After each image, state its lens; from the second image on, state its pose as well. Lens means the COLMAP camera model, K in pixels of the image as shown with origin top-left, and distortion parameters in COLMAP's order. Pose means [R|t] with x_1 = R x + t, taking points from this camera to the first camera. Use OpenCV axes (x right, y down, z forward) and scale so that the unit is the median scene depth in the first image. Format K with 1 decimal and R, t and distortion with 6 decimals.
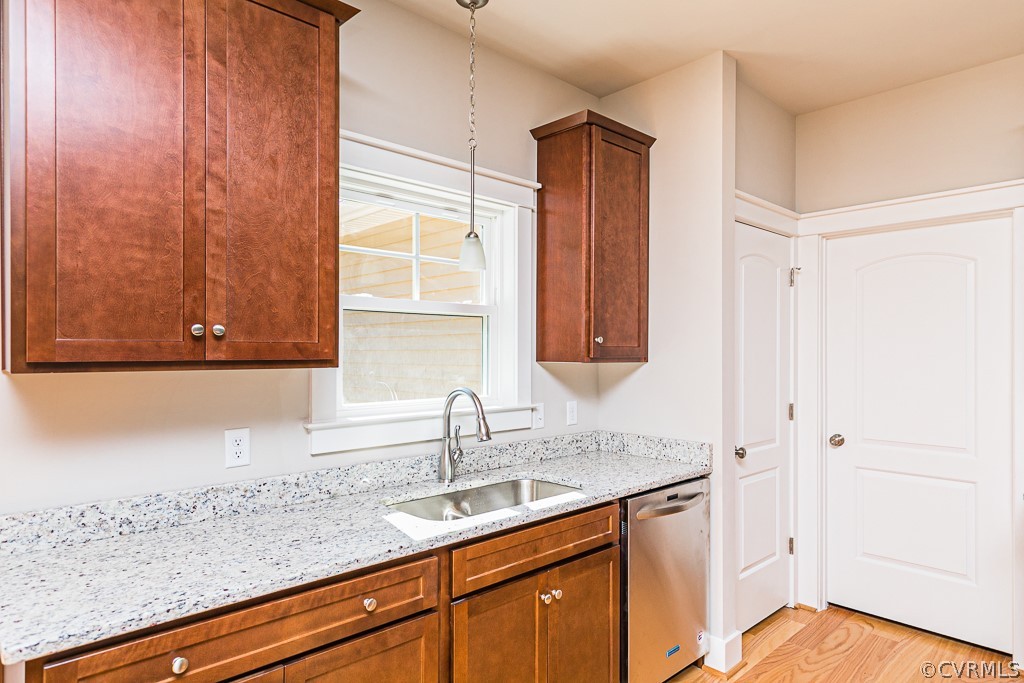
lens RADIAL K [[602.3, 0, 513.6], [0, 602.3, 350.0], [0, 0, 1]] dist [0.013963, -0.000308]
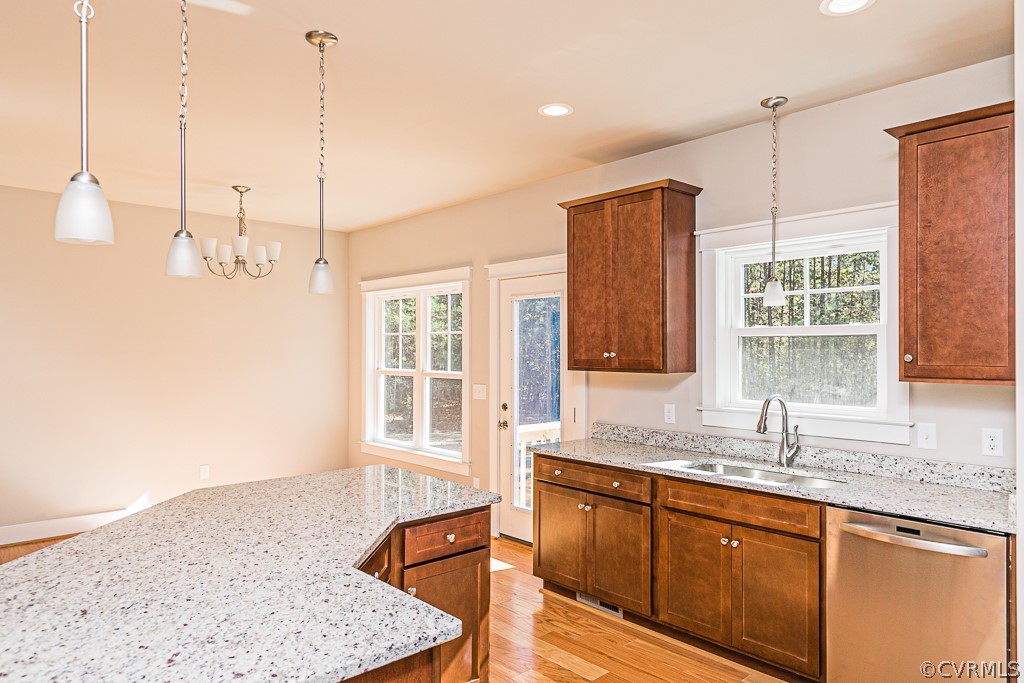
lens RADIAL K [[653.0, 0, 511.5], [0, 653.0, 345.7], [0, 0, 1]] dist [0.006505, 0.000854]
pose [[-0.017545, -0.007469, -0.999818, 1.316118], [0.000991, 0.999971, -0.007487, -0.032519], [0.999846, -0.001122, -0.017537, 0.427323]]
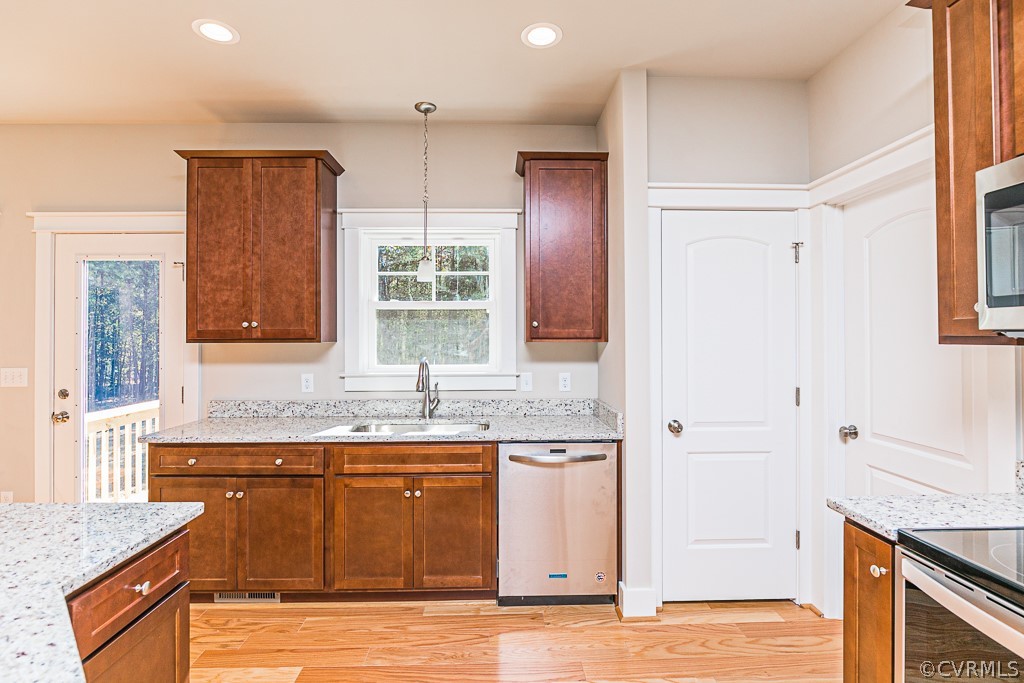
lens RADIAL K [[497.8, 0, 508.7], [0, 497.8, 329.9], [0, 0, 1]] dist [-0.015516, -0.000198]
pose [[0.747108, -0.012625, -0.664583, 0.892369], [0.006117, 0.999908, -0.012118, 0.008847], [0.664675, 0.004988, 0.747116, 0.181771]]
